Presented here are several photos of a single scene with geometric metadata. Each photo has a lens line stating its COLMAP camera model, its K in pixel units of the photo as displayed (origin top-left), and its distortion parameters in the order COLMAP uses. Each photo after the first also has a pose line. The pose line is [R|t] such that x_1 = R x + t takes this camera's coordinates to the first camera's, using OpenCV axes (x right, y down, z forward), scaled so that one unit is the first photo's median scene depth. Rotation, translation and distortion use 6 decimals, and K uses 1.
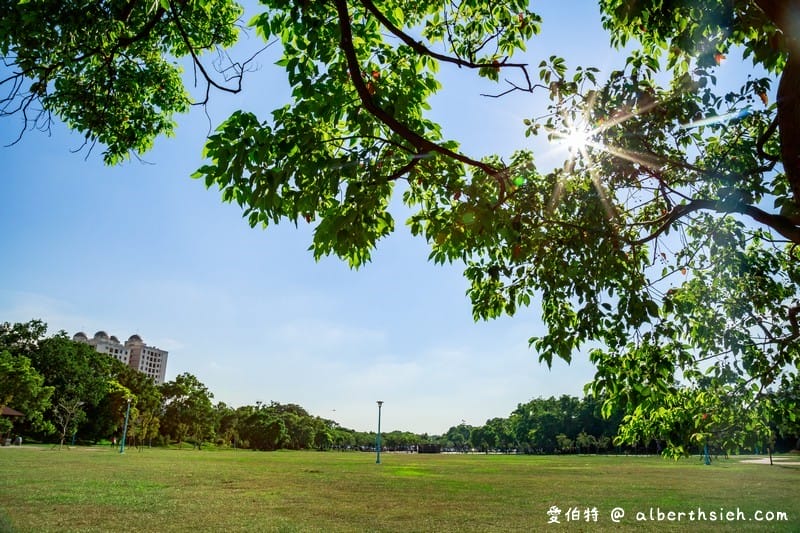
lens RADIAL K [[570.9, 0, 400.7], [0, 570.9, 263.4], [0, 0, 1]] dist [-0.072161, 0.005668]
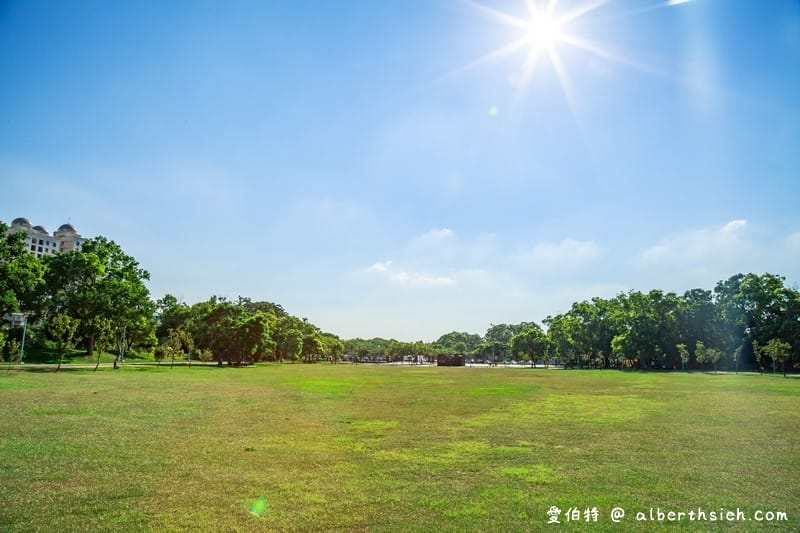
lens RADIAL K [[570.9, 0, 399.3], [0, 570.9, 270.8], [0, 0, 1]] dist [-0.072161, 0.005668]
pose [[0.997317, 0.014719, 0.071714, -0.083060], [-0.026444, 0.985871, 0.165404, 0.091756], [-0.068266, -0.166857, 0.983615, 0.296515]]
